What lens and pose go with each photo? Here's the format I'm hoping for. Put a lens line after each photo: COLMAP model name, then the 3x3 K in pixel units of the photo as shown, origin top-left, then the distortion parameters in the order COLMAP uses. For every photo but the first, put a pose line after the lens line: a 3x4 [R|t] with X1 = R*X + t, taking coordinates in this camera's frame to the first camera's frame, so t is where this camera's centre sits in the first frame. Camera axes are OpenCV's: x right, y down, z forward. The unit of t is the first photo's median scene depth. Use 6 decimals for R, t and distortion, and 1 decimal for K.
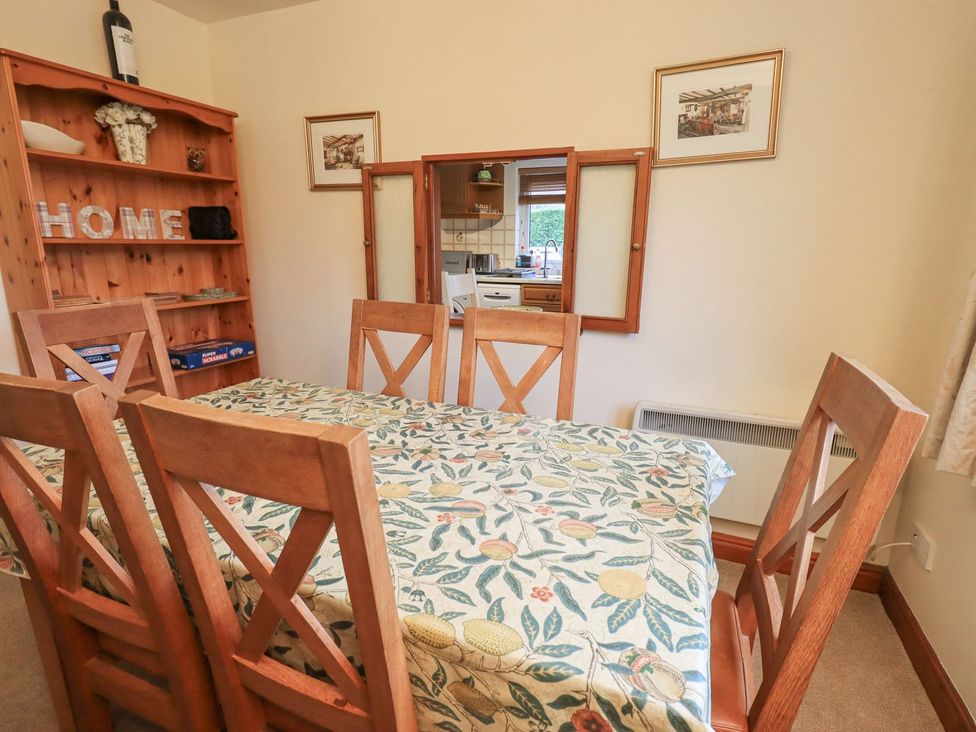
lens RADIAL K [[504.9, 0, 493.5], [0, 504.9, 366.2], [0, 0, 1]] dist [-0.003941, 0.000698]
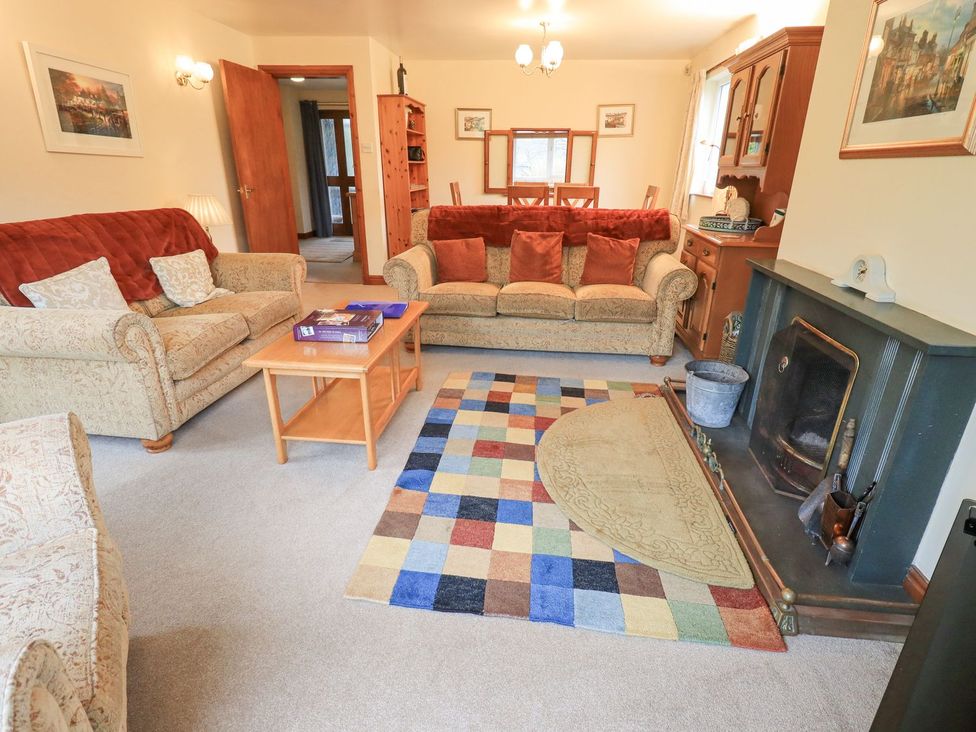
lens RADIAL K [[504.9, 0, 486.3], [0, 504.9, 362.4], [0, 0, 1]] dist [-0.003941, 0.000698]
pose [[0.960831, -0.101268, 0.257972, -1.093419], [0.065428, 0.987423, 0.143929, 0.412195], [-0.269302, -0.121412, 0.955372, -1.663322]]
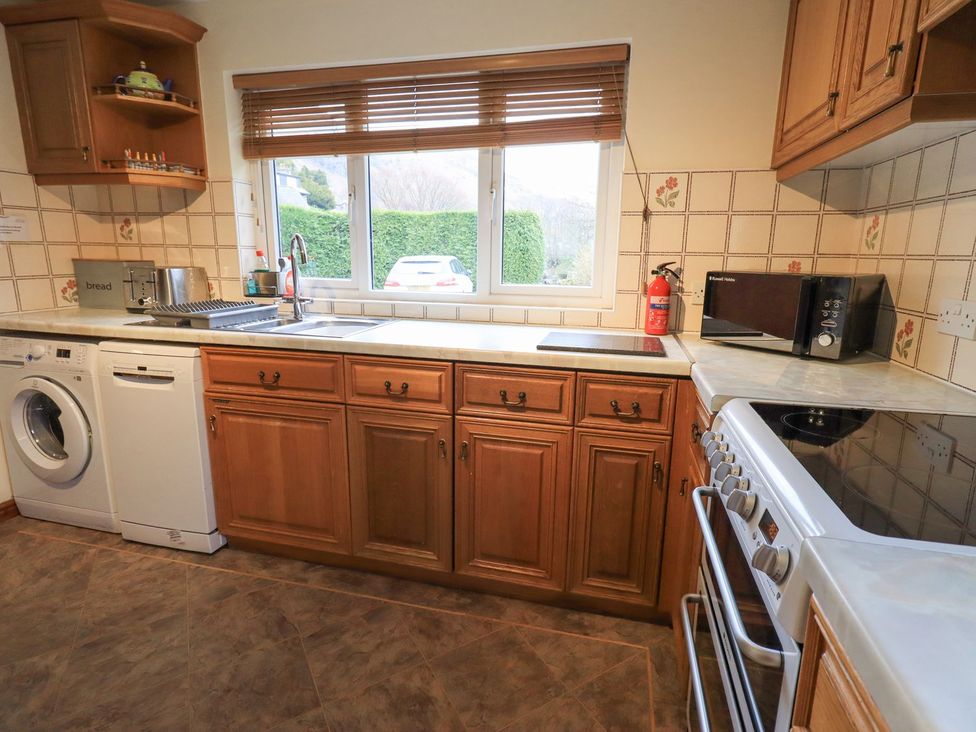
lens RADIAL K [[504.9, 0, 501.0], [0, 504.9, 362.3], [0, 0, 1]] dist [-0.003941, 0.000698]
pose [[0.988637, -0.024806, 0.148260, 0.203776], [0.029209, 0.999192, -0.027598, -0.119425], [-0.147456, 0.031615, 0.988563, 0.528161]]
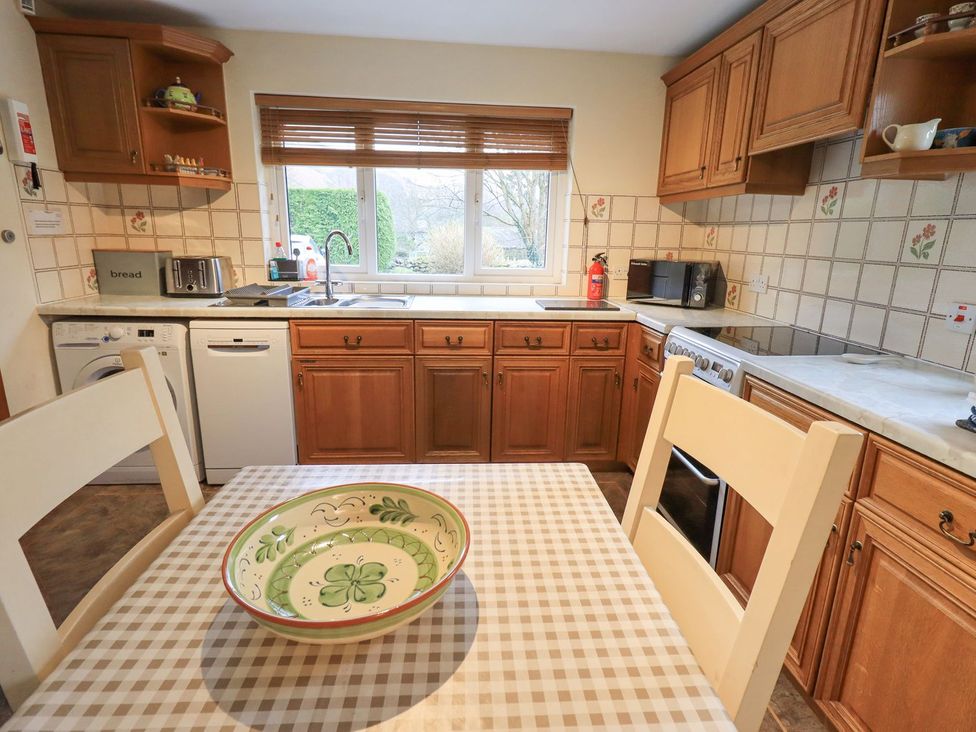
lens RADIAL K [[504.9, 0, 490.6], [0, 504.9, 362.2], [0, 0, 1]] dist [-0.003941, 0.000698]
pose [[0.885420, -0.103192, 0.453191, 0.000670], [0.095992, 0.994620, 0.038932, -0.109024], [-0.454771, 0.009032, 0.890563, 0.417868]]
